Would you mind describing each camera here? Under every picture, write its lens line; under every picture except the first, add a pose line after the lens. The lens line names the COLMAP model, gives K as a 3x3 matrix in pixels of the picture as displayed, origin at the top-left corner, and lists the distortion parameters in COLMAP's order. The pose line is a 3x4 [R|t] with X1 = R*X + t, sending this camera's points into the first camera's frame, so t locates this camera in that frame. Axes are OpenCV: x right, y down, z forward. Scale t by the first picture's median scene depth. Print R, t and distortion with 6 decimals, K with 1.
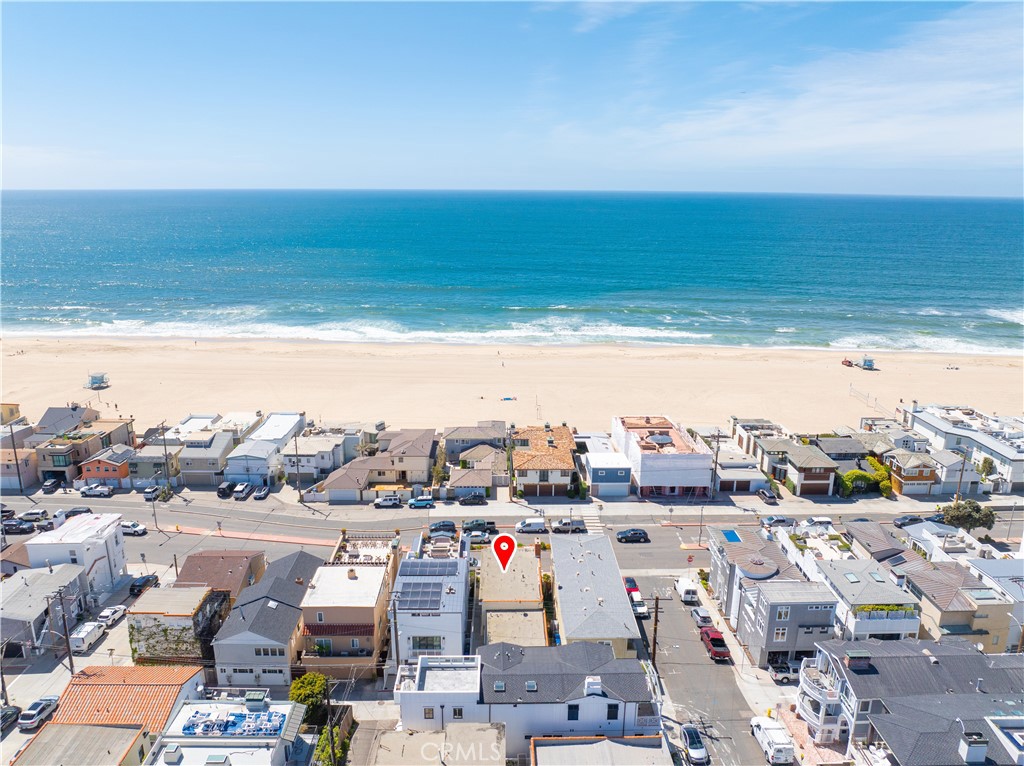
lens RADIAL K [[711.0, 0, 512.0], [0, 711.0, 383.0], [0, 0, 1]] dist [-0.005488, -0.044750]
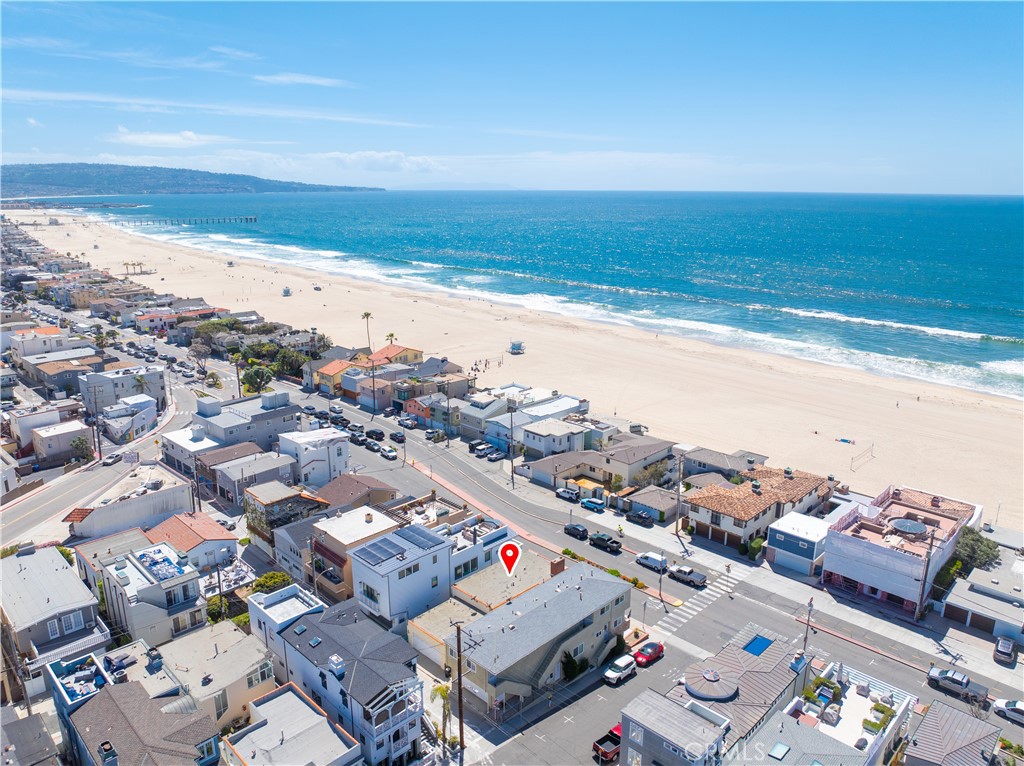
lens RADIAL K [[711.0, 0, 512.0], [0, 711.0, 383.0], [0, 0, 1]] dist [-0.005488, -0.044750]
pose [[0.702780, 0.183461, -0.687344, 0.421116], [-0.185821, 0.979973, 0.071574, -0.046771], [0.686710, 0.077422, 0.722797, 0.174568]]
